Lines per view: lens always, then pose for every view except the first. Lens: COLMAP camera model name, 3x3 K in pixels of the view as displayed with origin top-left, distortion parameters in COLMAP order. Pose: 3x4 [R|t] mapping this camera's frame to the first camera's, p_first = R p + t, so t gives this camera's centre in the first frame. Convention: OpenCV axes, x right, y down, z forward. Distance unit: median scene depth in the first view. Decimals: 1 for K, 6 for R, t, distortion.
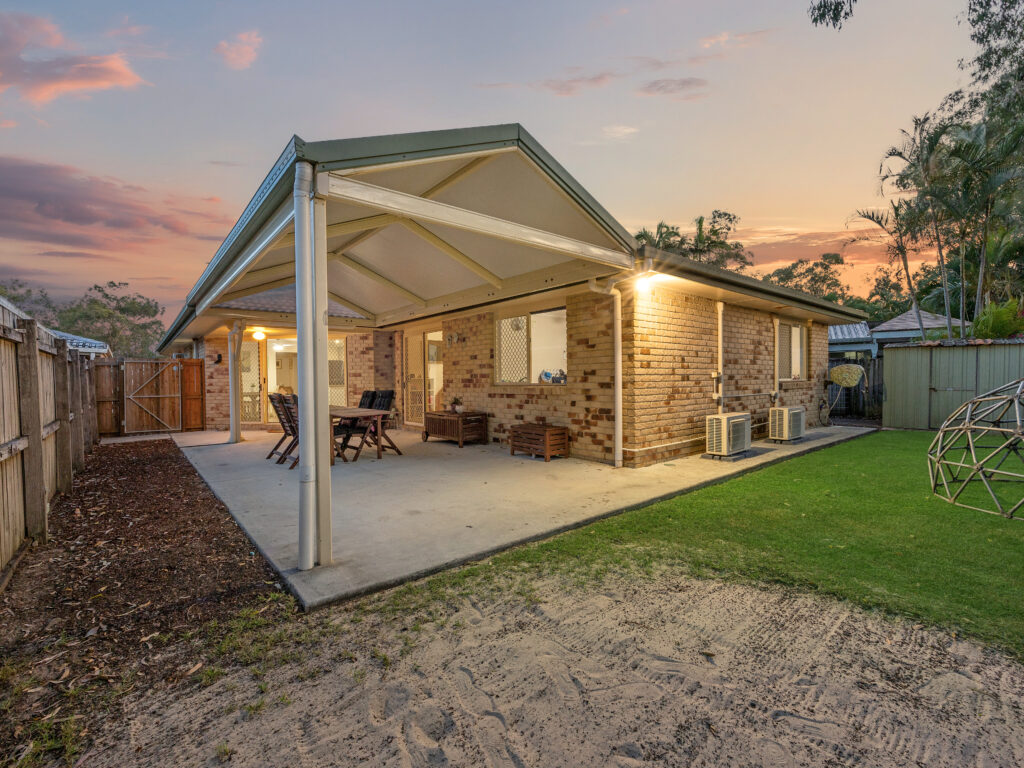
lens RADIAL K [[455.4, 0, 510.6], [0, 455.4, 386.4], [0, 0, 1]] dist [-0.001271, -0.000206]
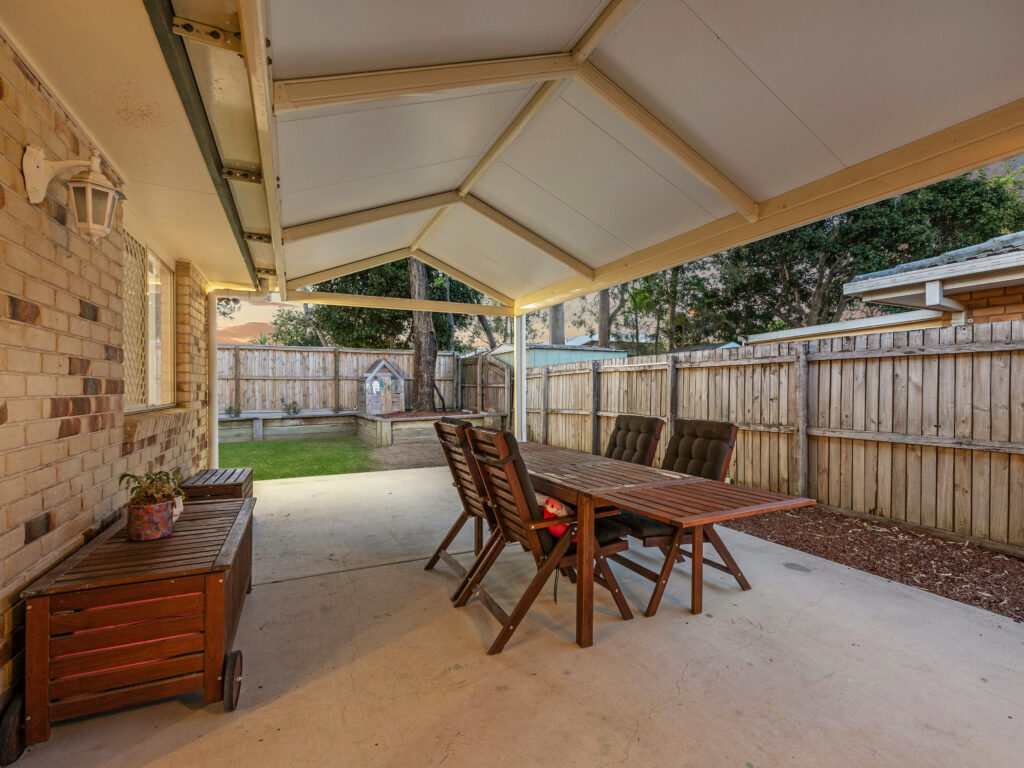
lens RADIAL K [[455.4, 0, 511.1], [0, 455.4, 390.9], [0, 0, 1]] dist [-0.001271, -0.000206]
pose [[-0.966419, 0.013345, 0.256623, -0.445629], [0.017527, 0.999748, 0.014015, -0.023556], [-0.256371, 0.018042, -0.966410, 1.418795]]
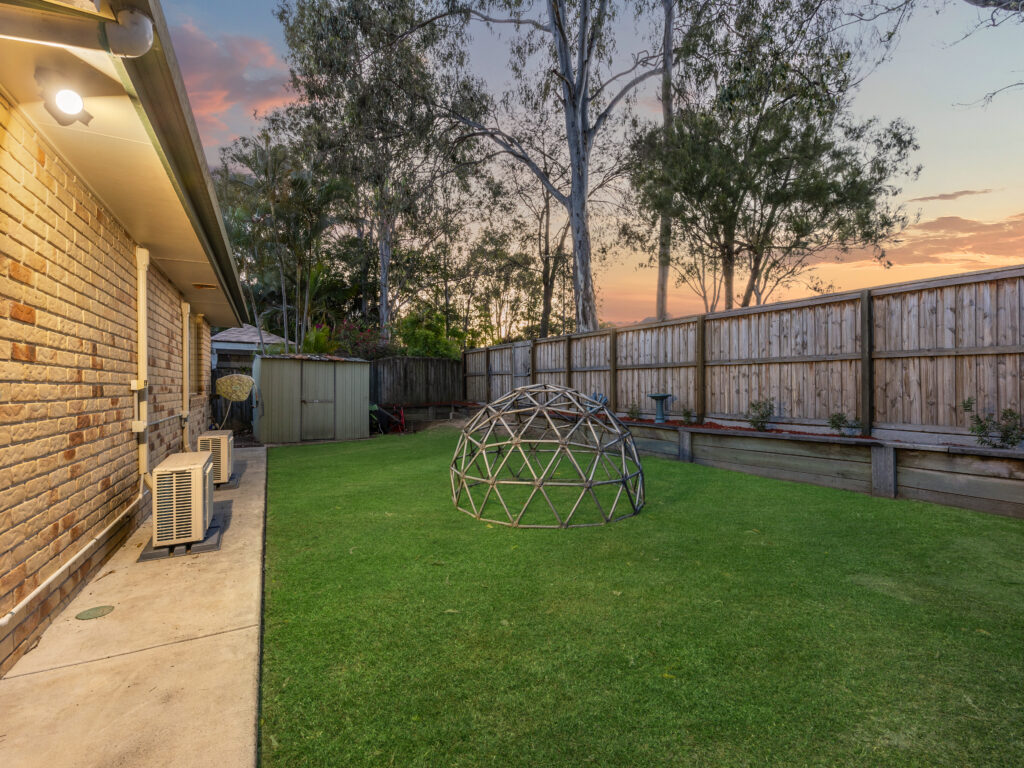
lens RADIAL K [[455.4, 0, 508.0], [0, 455.4, 384.4], [0, 0, 1]] dist [-0.001271, -0.000206]
pose [[0.214836, 0.014195, 0.976547, 0.033642], [0.016147, 0.999706, -0.018084, -0.009793], [-0.976517, 0.019654, 0.214544, 0.473474]]
